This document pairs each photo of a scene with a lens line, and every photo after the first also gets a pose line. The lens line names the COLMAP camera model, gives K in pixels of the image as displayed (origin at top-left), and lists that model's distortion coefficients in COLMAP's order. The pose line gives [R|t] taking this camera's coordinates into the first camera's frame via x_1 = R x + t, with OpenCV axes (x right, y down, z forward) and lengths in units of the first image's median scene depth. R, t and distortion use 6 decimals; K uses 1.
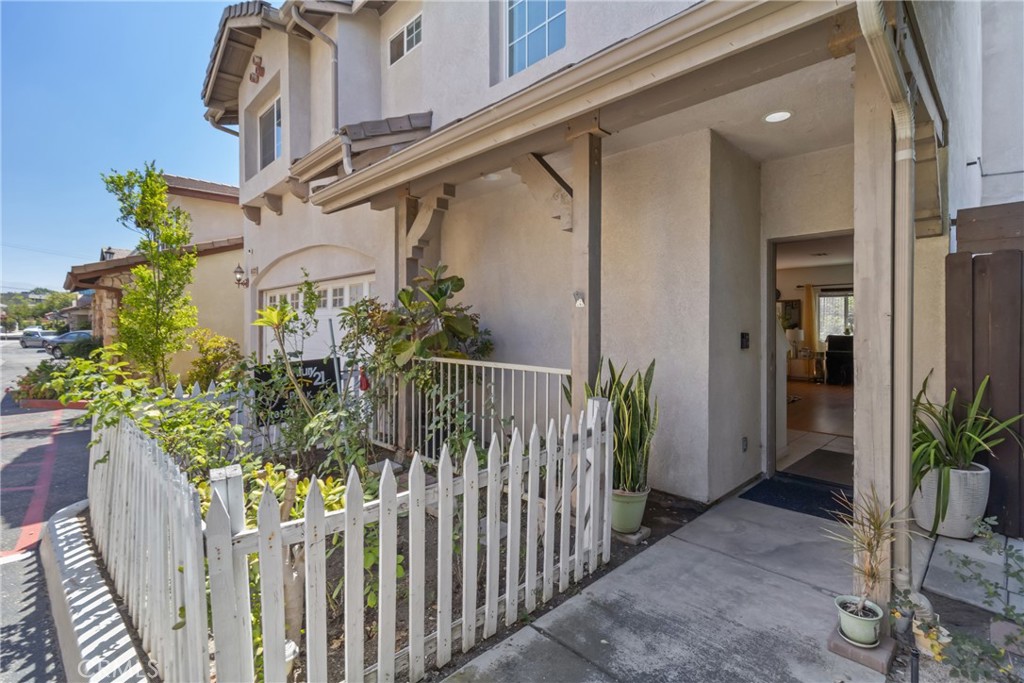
lens RADIAL K [[471.1, 0, 510.1], [0, 471.1, 327.6], [0, 0, 1]] dist [-0.001294, 0.000790]
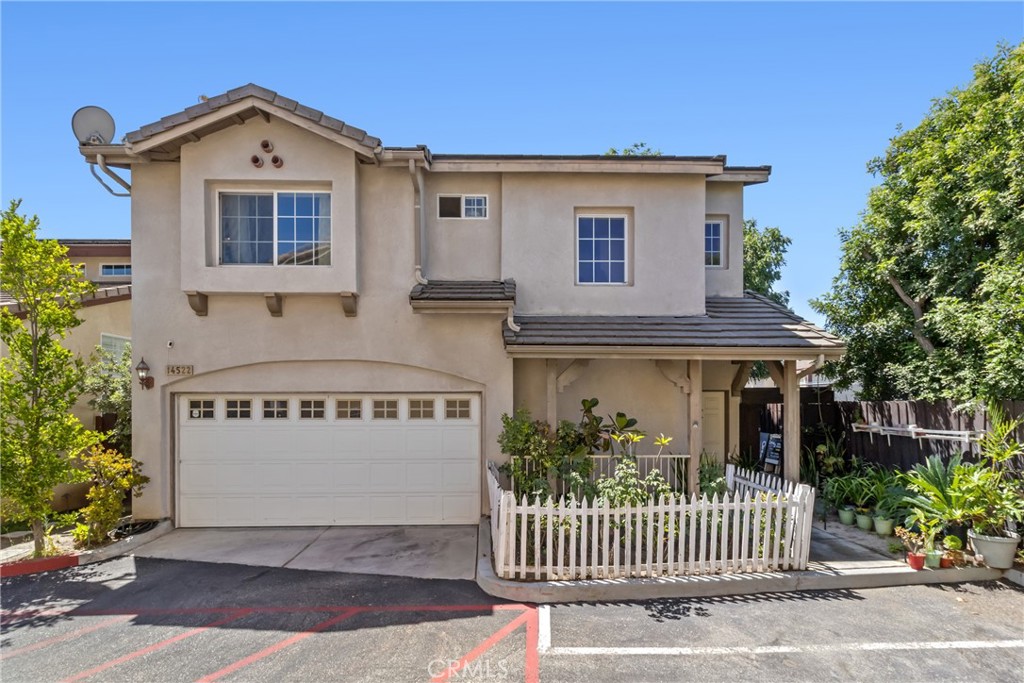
lens RADIAL K [[504.9, 0, 502.2], [0, 504.9, 403.2], [0, 0, 1]] dist [0.003710, 0.000175]
pose [[0.685022, -0.004107, 0.728510, -1.551542], [0.007617, 0.999970, -0.001524, -0.112141], [-0.728482, 0.006593, 0.685033, 0.015045]]
